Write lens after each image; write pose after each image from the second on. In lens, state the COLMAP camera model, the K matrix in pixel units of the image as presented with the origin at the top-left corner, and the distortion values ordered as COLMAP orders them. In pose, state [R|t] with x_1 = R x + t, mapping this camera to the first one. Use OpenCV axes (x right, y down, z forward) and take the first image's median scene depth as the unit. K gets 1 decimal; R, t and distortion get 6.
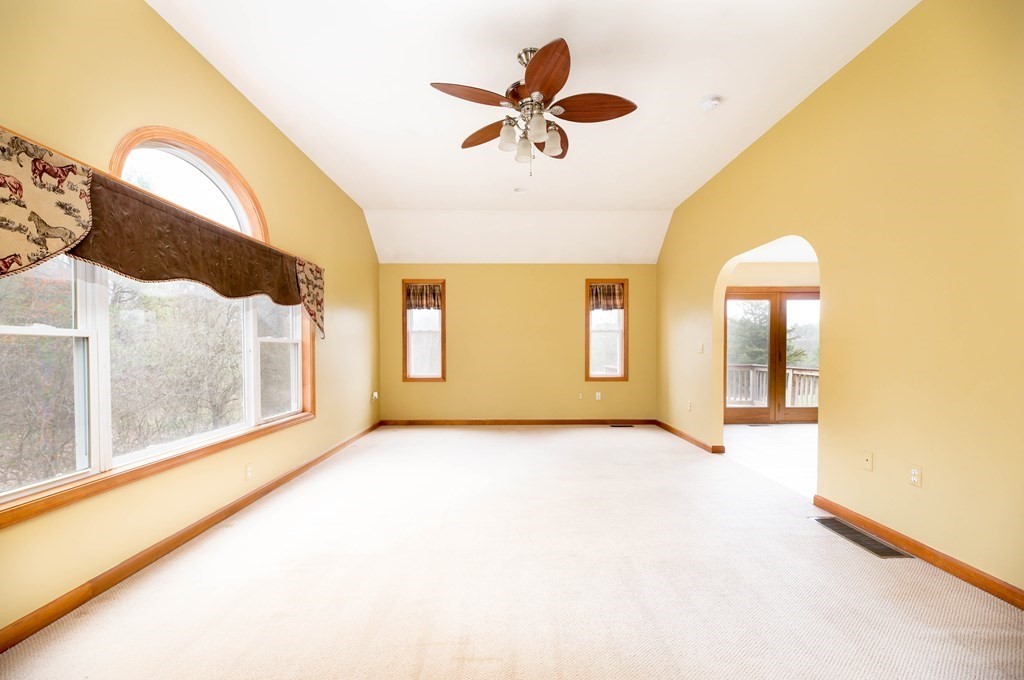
lens RADIAL K [[412.4, 0, 508.9], [0, 412.4, 354.2], [0, 0, 1]] dist [-0.001421, -0.000237]
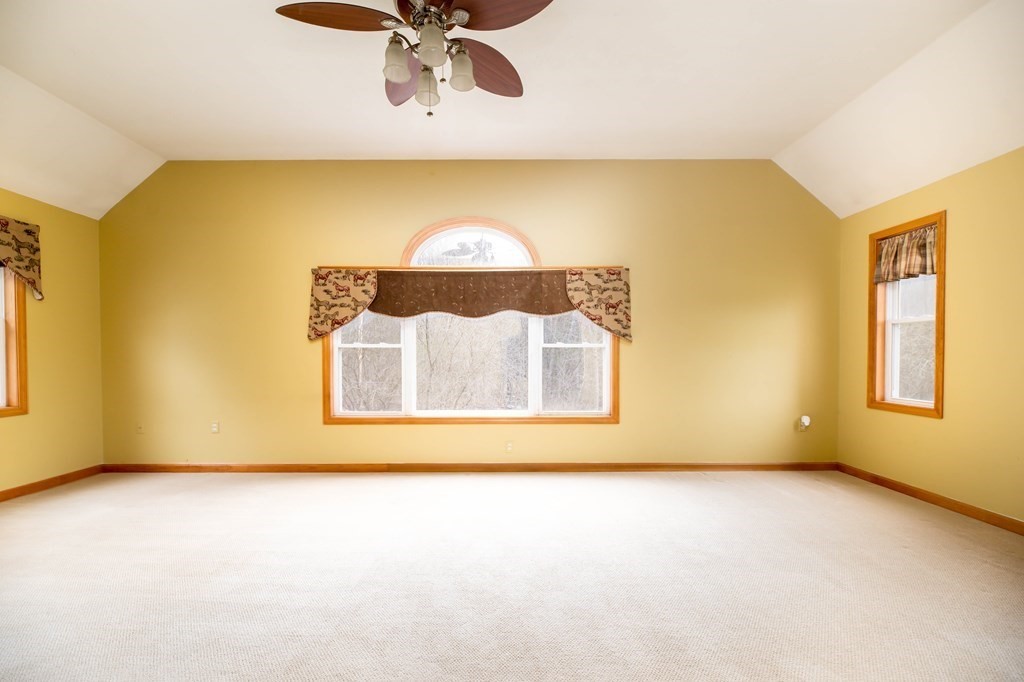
lens RADIAL K [[412.4, 0, 508.9], [0, 412.4, 355.2], [0, 0, 1]] dist [-0.001421, -0.000237]
pose [[0.013197, 0.011974, -0.999841, 0.652582], [-0.010183, 0.999878, 0.011840, -0.020701], [0.999861, 0.010025, 0.013318, 0.945095]]
